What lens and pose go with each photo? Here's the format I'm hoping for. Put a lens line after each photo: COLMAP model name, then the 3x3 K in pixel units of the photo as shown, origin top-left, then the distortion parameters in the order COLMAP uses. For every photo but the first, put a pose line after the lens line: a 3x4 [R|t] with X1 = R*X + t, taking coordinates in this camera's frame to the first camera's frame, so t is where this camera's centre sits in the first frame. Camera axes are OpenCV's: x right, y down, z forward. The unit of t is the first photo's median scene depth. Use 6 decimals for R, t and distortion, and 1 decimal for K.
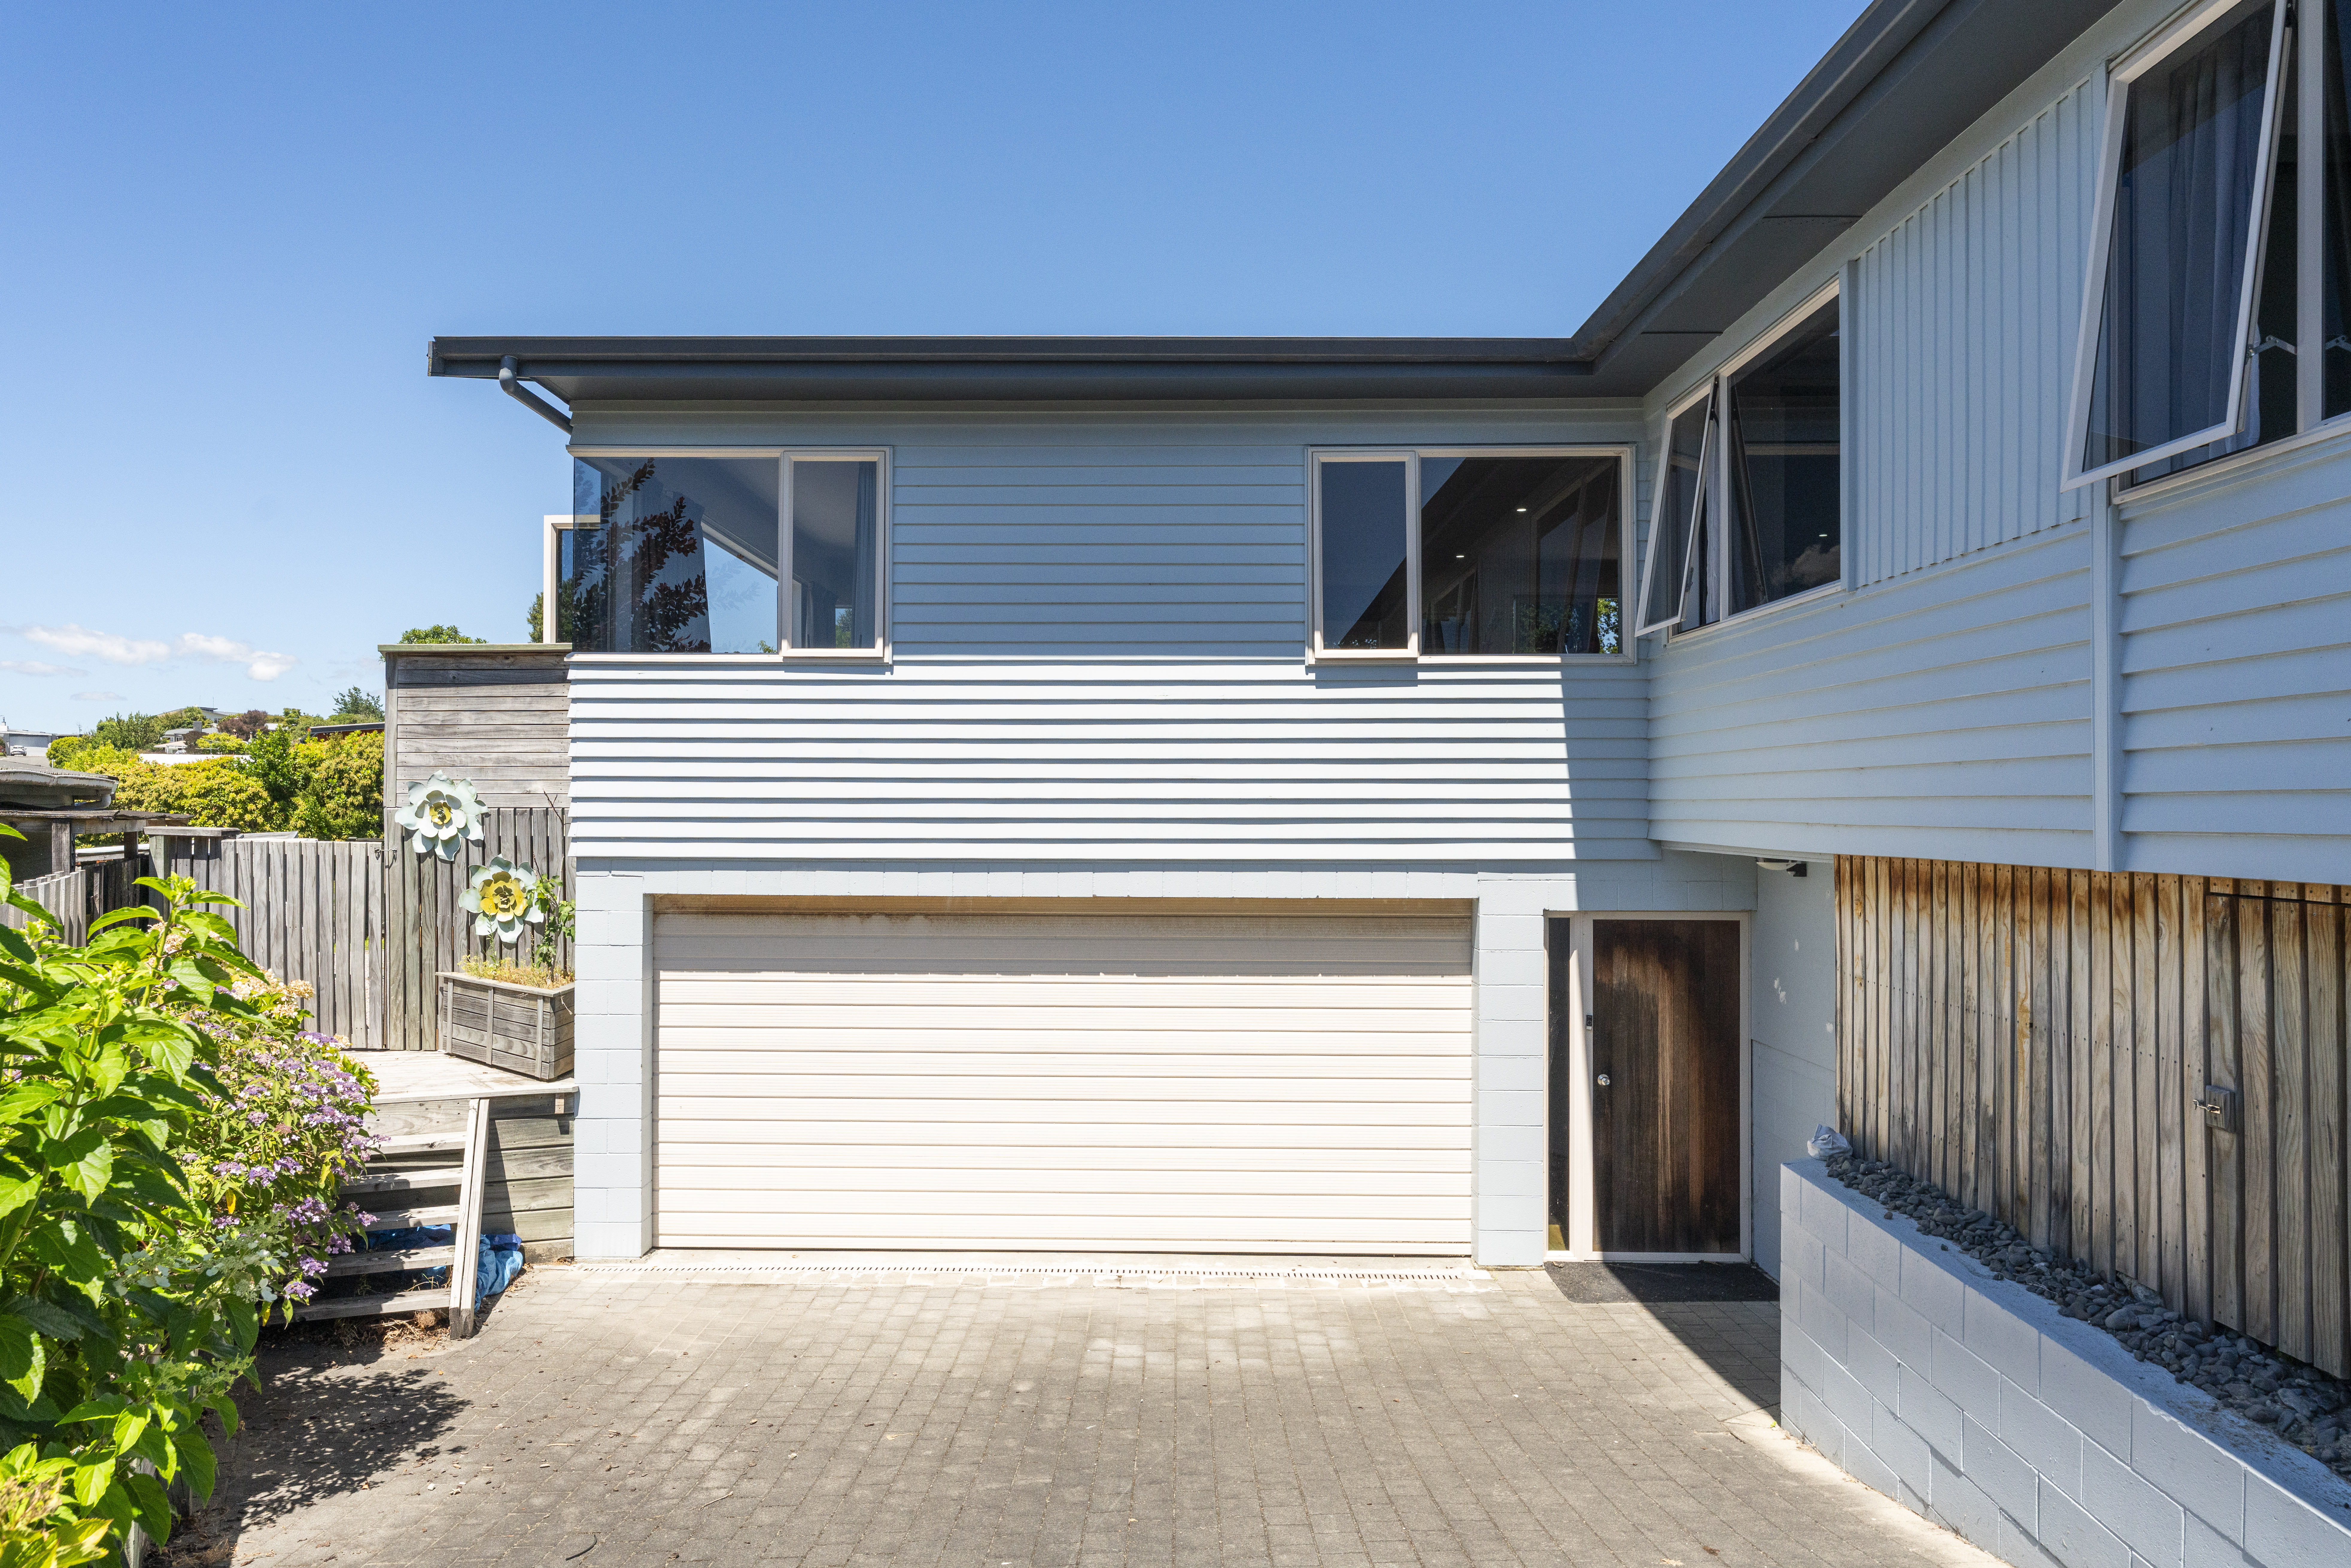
lens RADIAL K [[1533.6, 0, 1164.4], [0, 1533.6, 787.5], [0, 0, 1]] dist [0.008077, 0.001063]
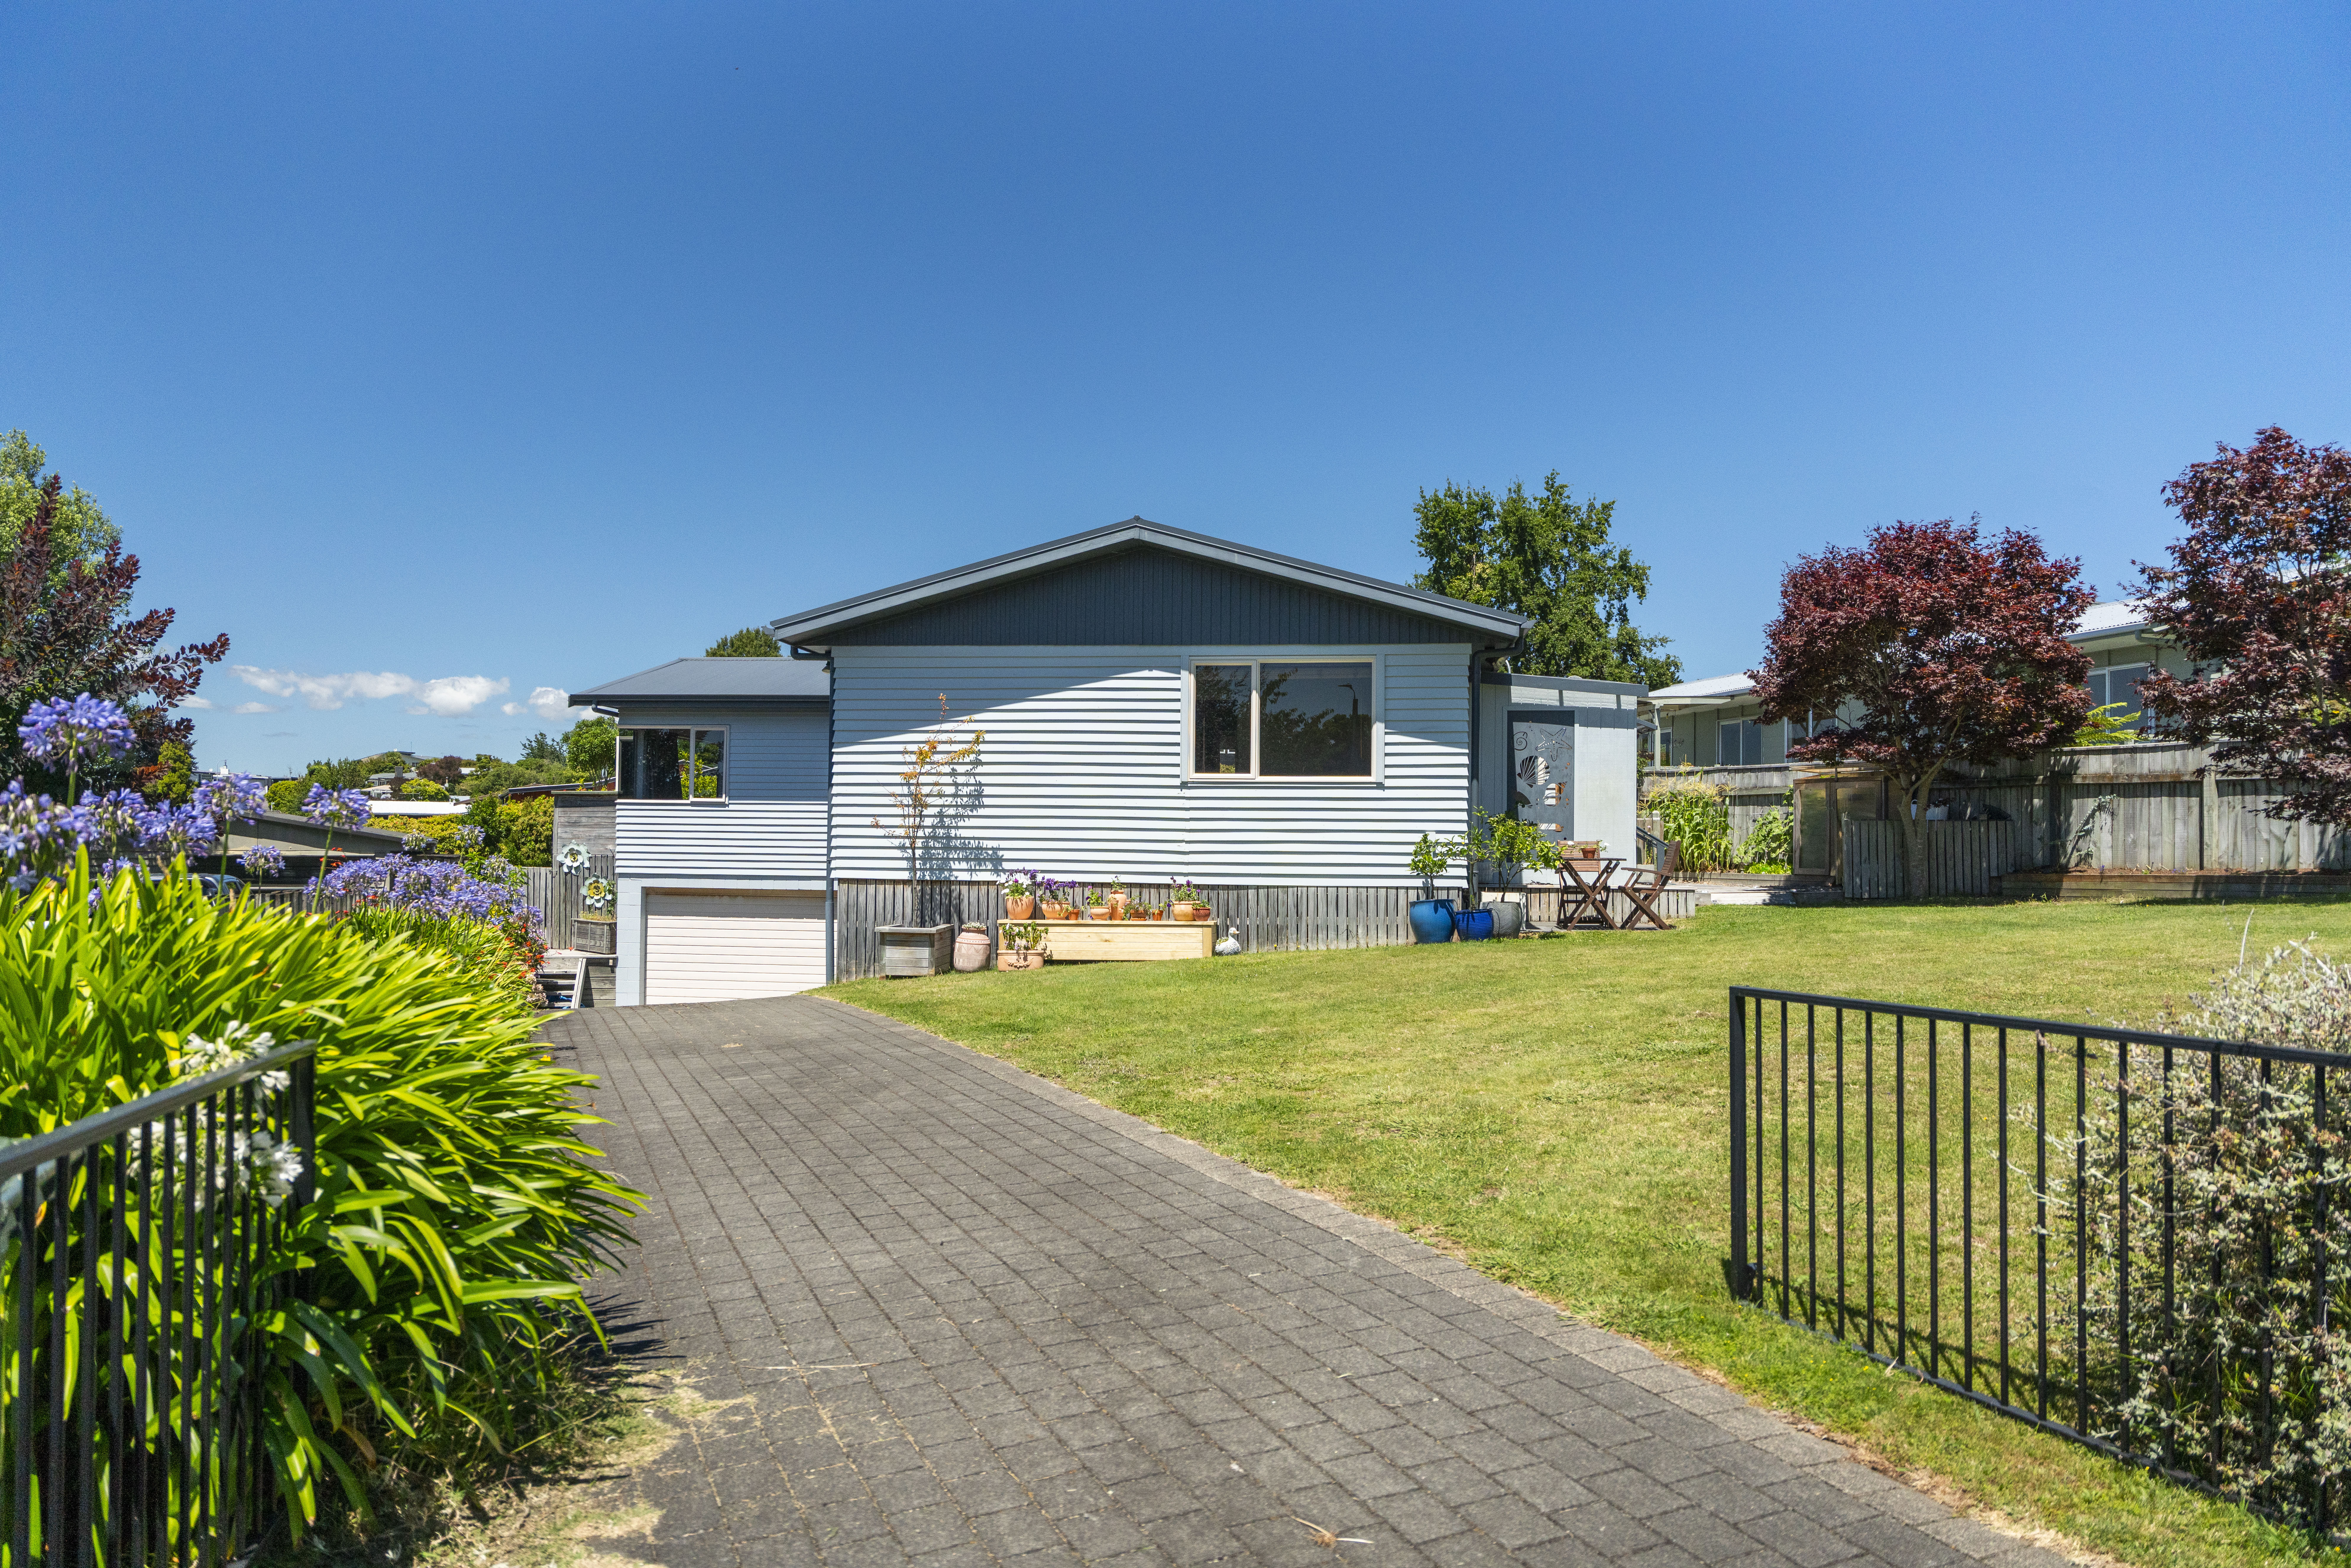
lens RADIAL K [[1541.3, 0, 1175.2], [0, 1541.3, 791.9], [0, 0, 1]] dist [-0.000471, 0.002425]
pose [[0.995613, 0.002520, -0.093529, 0.835454], [-0.004996, 0.999643, -0.026248, -0.031448], [0.093429, 0.026600, 0.995271, -1.596787]]
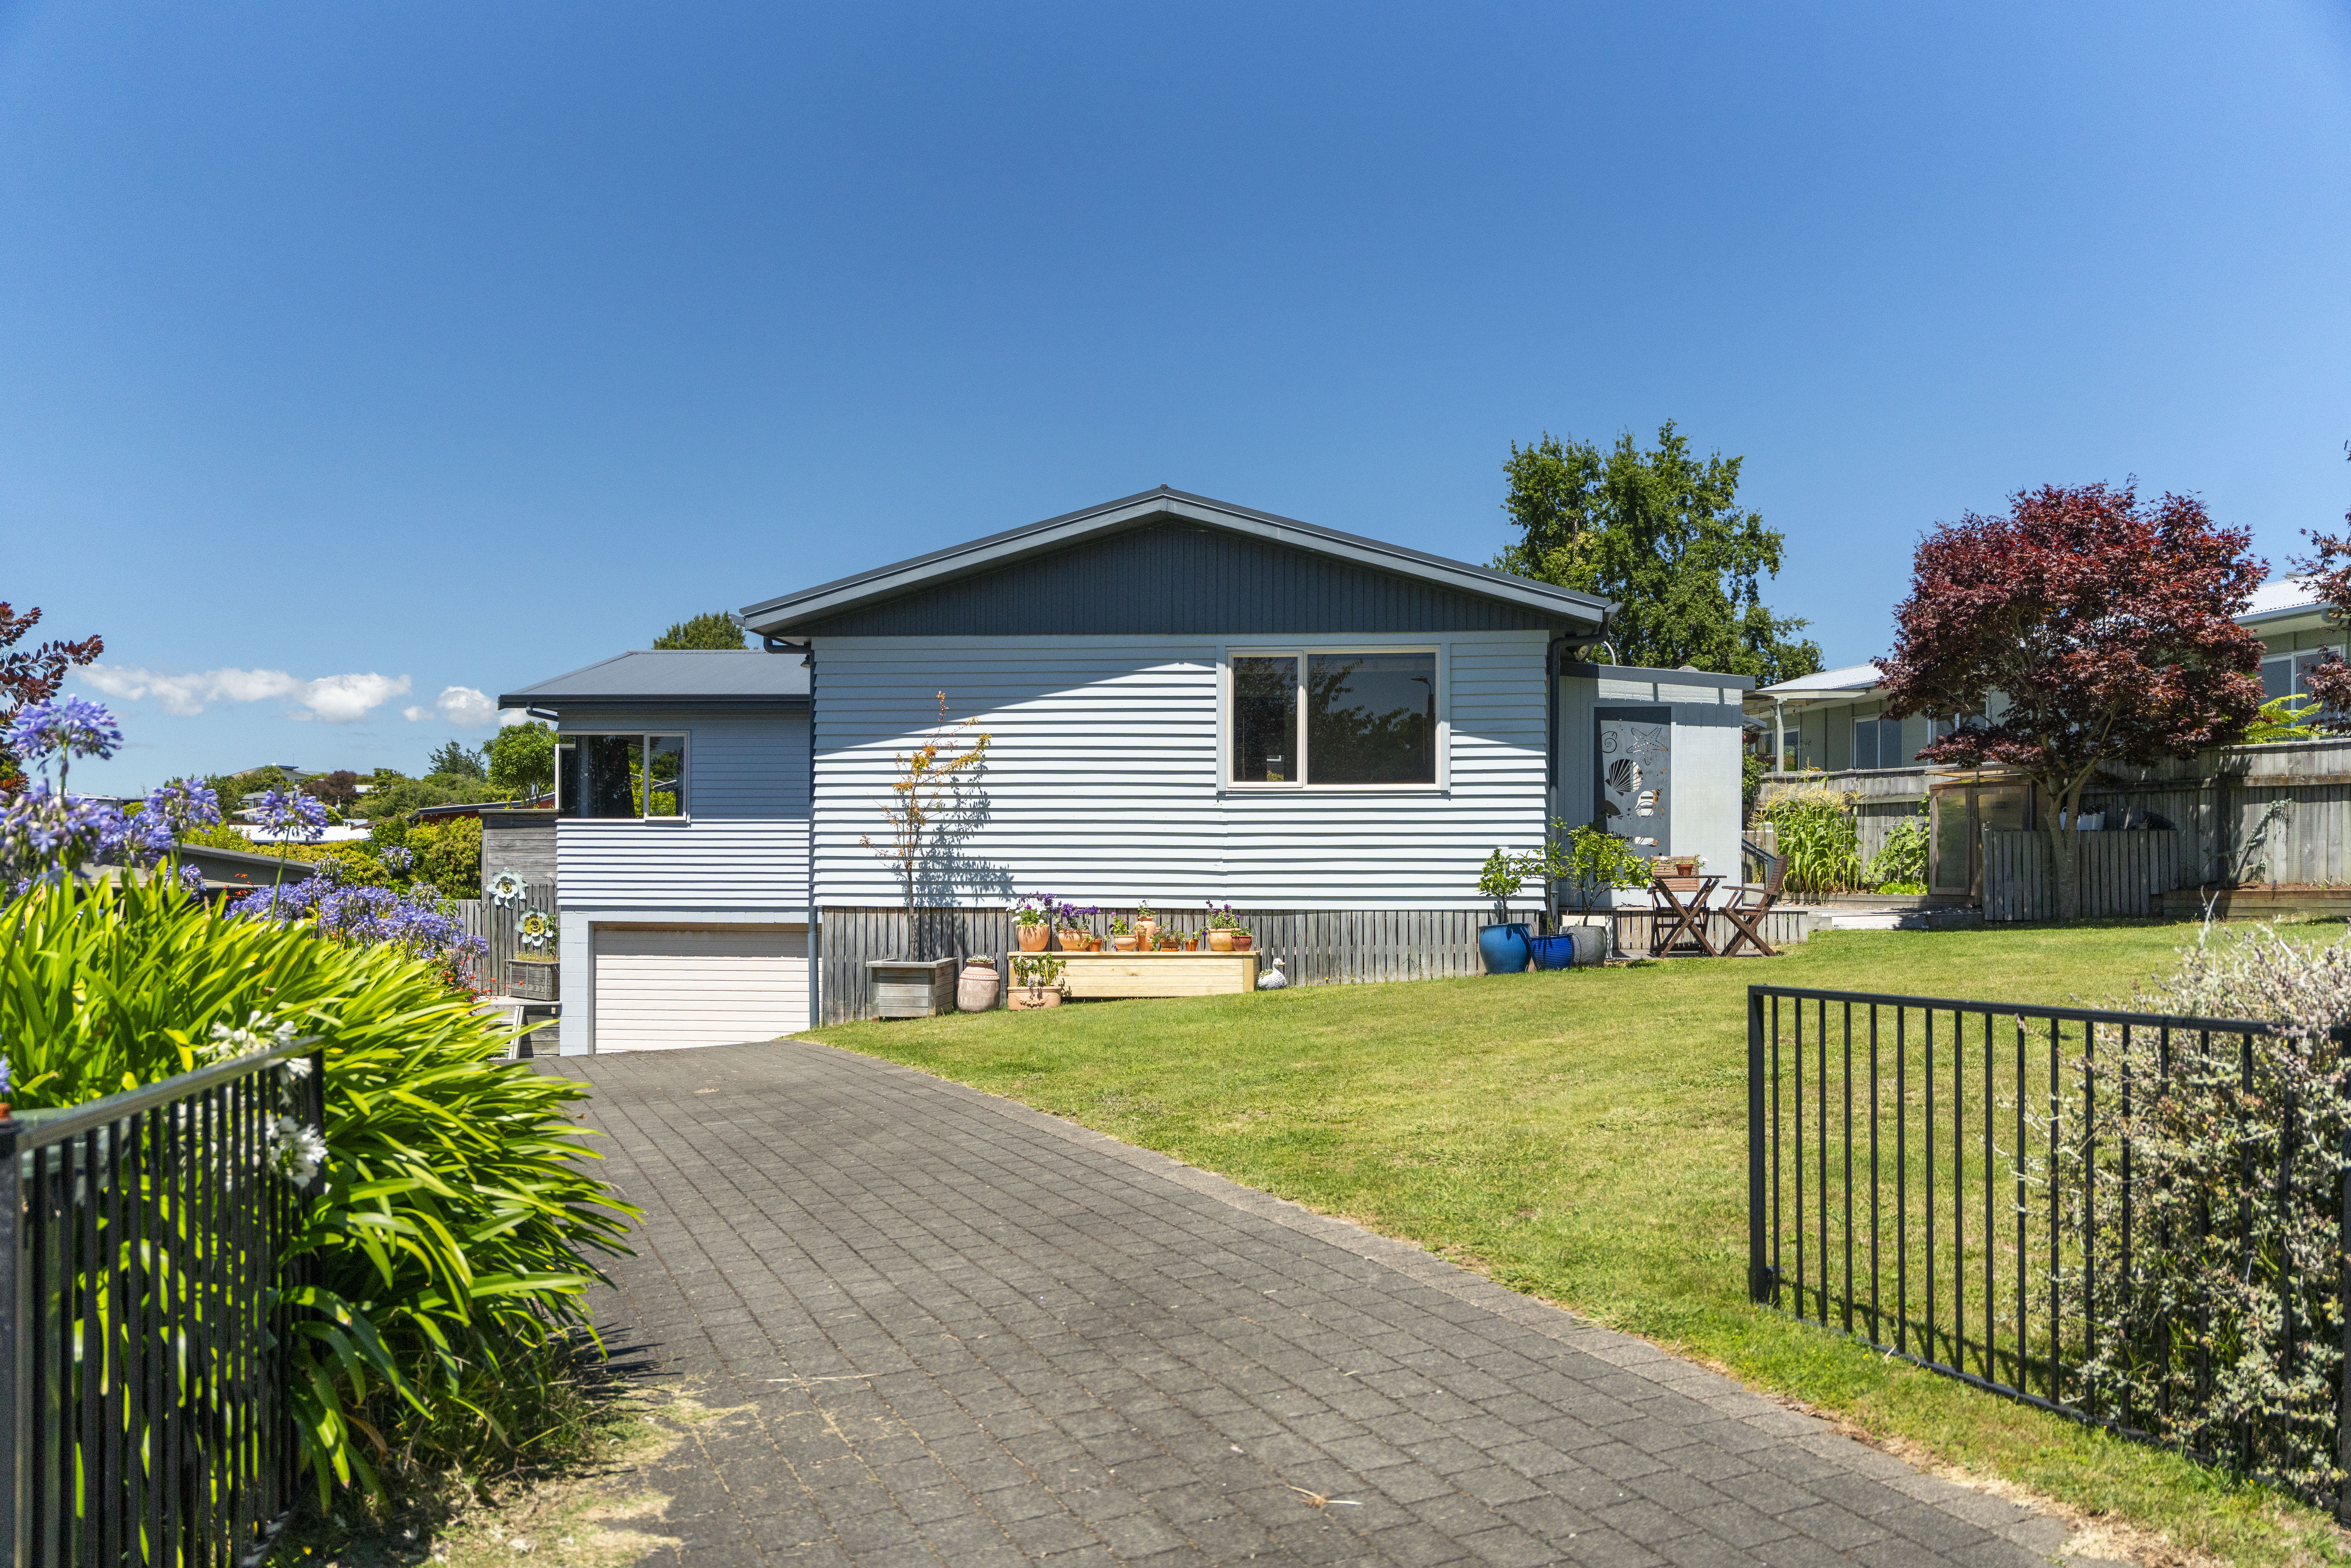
lens RADIAL K [[1850.6, 0, 1256.1], [0, 1850.6, 852.9], [0, 0, 1]] dist [0.012593, -0.009213]
pose [[0.997105, -0.002947, -0.075977, 0.853854], [0.002790, 0.999994, -0.002170, -0.024707], [0.075983, 0.001952, 0.997107, -1.668438]]
